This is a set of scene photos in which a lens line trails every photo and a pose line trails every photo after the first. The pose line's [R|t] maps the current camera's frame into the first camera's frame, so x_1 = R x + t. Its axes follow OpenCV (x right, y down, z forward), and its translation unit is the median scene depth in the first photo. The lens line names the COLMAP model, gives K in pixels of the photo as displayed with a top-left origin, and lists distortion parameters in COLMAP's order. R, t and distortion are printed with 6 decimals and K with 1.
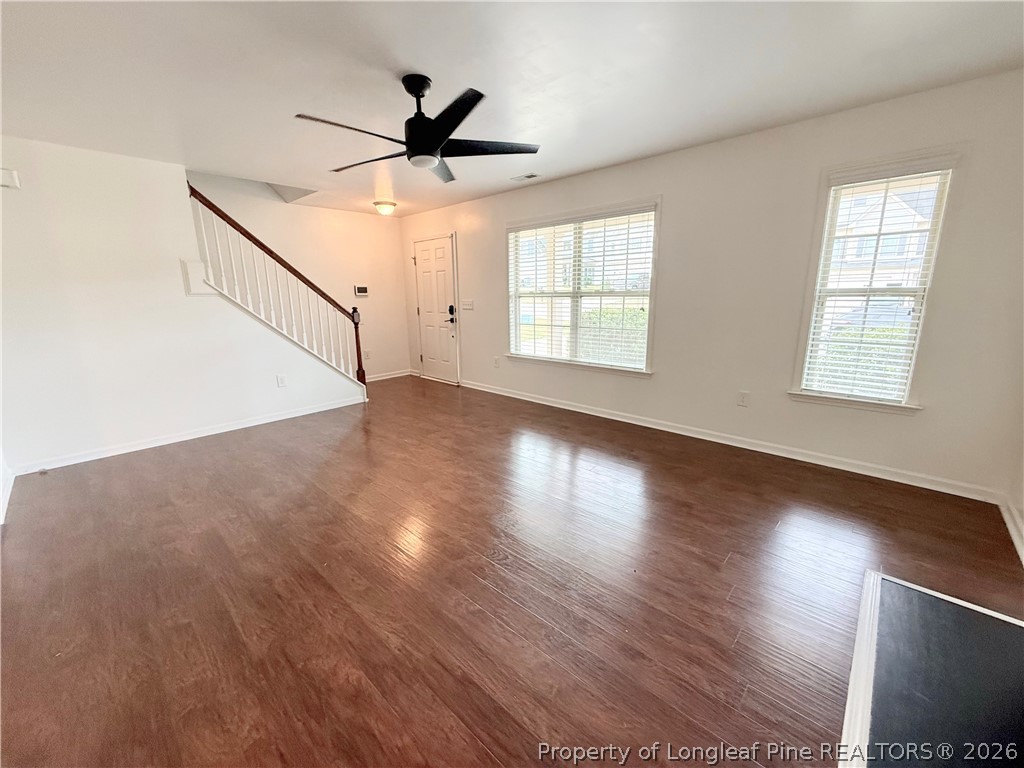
lens RADIAL K [[404.7, 0, 509.9], [0, 404.7, 381.6], [0, 0, 1]] dist [0.002431, 0.000357]
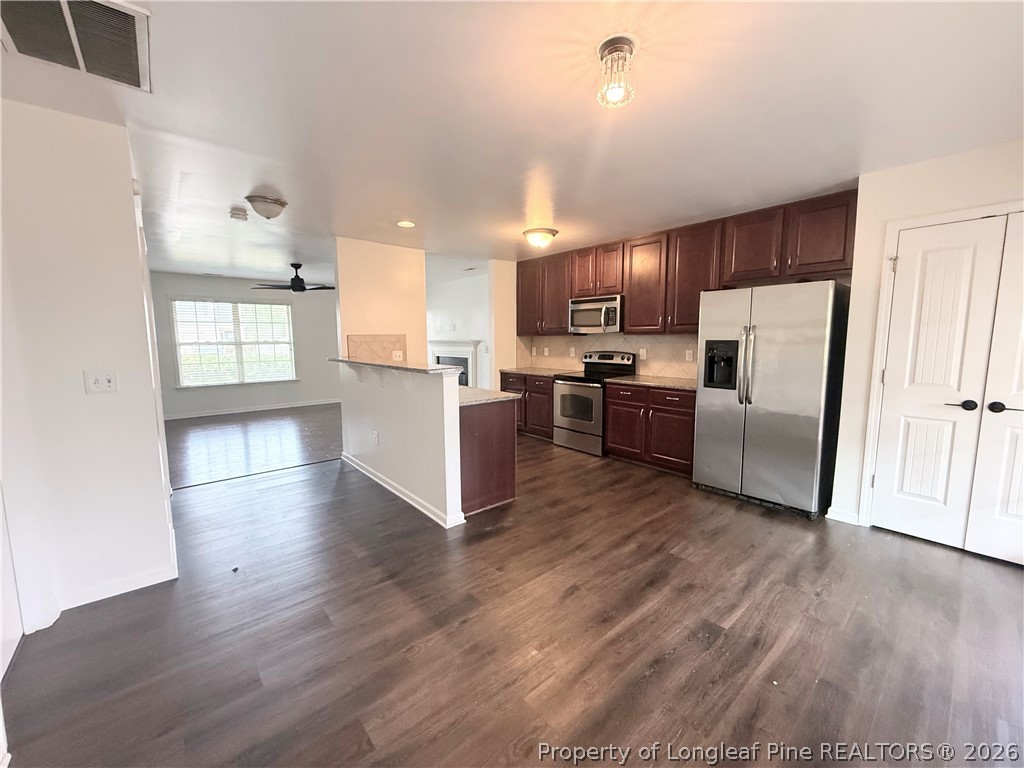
lens RADIAL K [[404.7, 0, 509.9], [0, 404.7, 381.6], [0, 0, 1]] dist [0.002431, 0.000357]
pose [[0.112833, -0.100787, 0.988489, -1.531692], [0.220646, 0.972545, 0.073975, 0.070519], [-0.968805, 0.209760, 0.131973, -0.315010]]
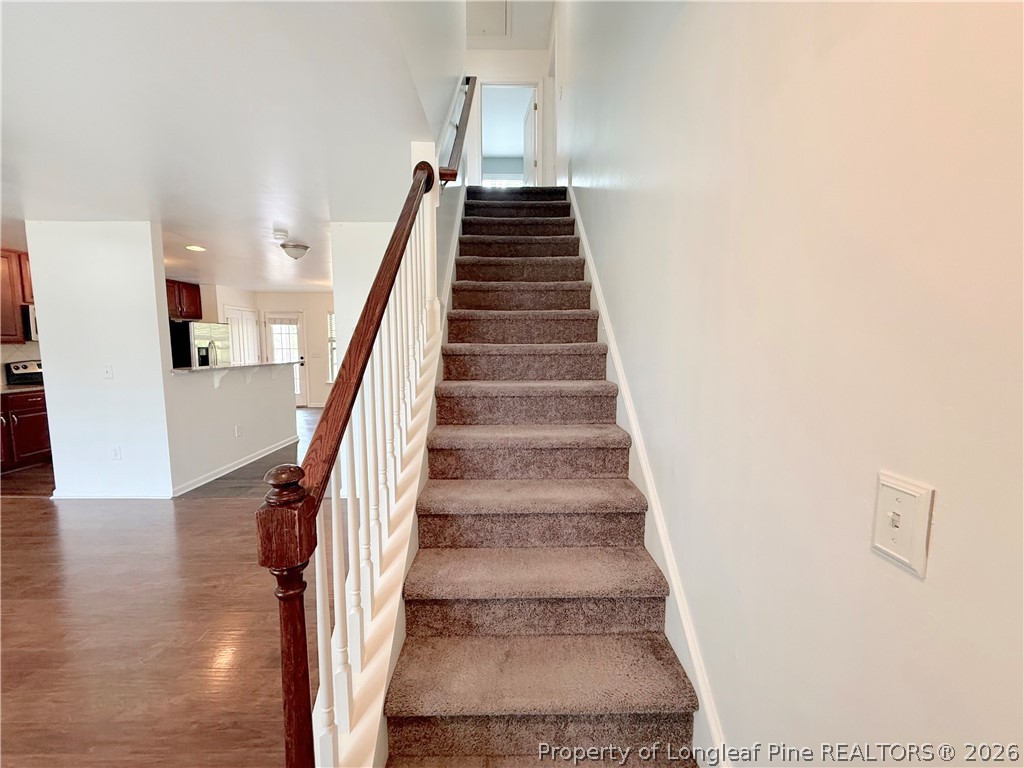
lens RADIAL K [[404.7, 0, 509.9], [0, 404.7, 381.6], [0, 0, 1]] dist [0.002431, 0.000357]
pose [[-0.717525, 0.079997, -0.691924, -0.413370], [-0.141027, 0.956123, 0.256787, -0.326875], [0.682107, 0.281831, -0.674760, 1.403391]]
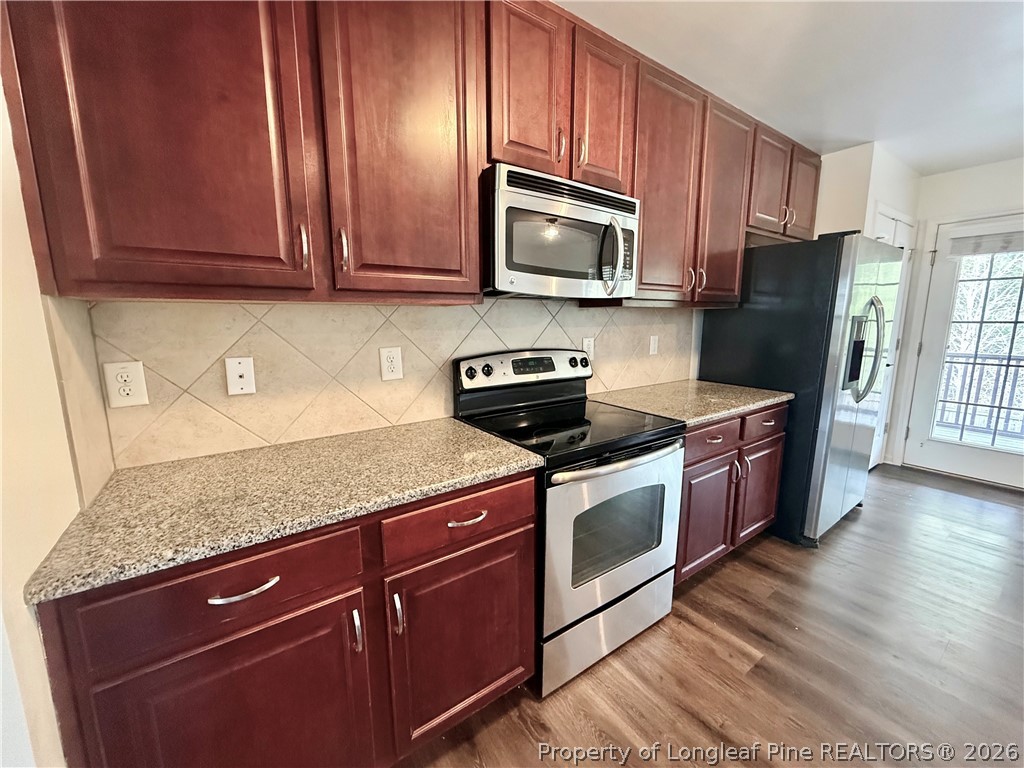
lens RADIAL K [[404.7, 0, 509.9], [0, 404.7, 381.6], [0, 0, 1]] dist [0.002431, 0.000357]
pose [[-0.977285, -0.008037, 0.211777, -0.332405], [0.067940, 0.934659, 0.348995, 0.008908], [-0.200744, 0.355455, -0.912882, -0.018139]]
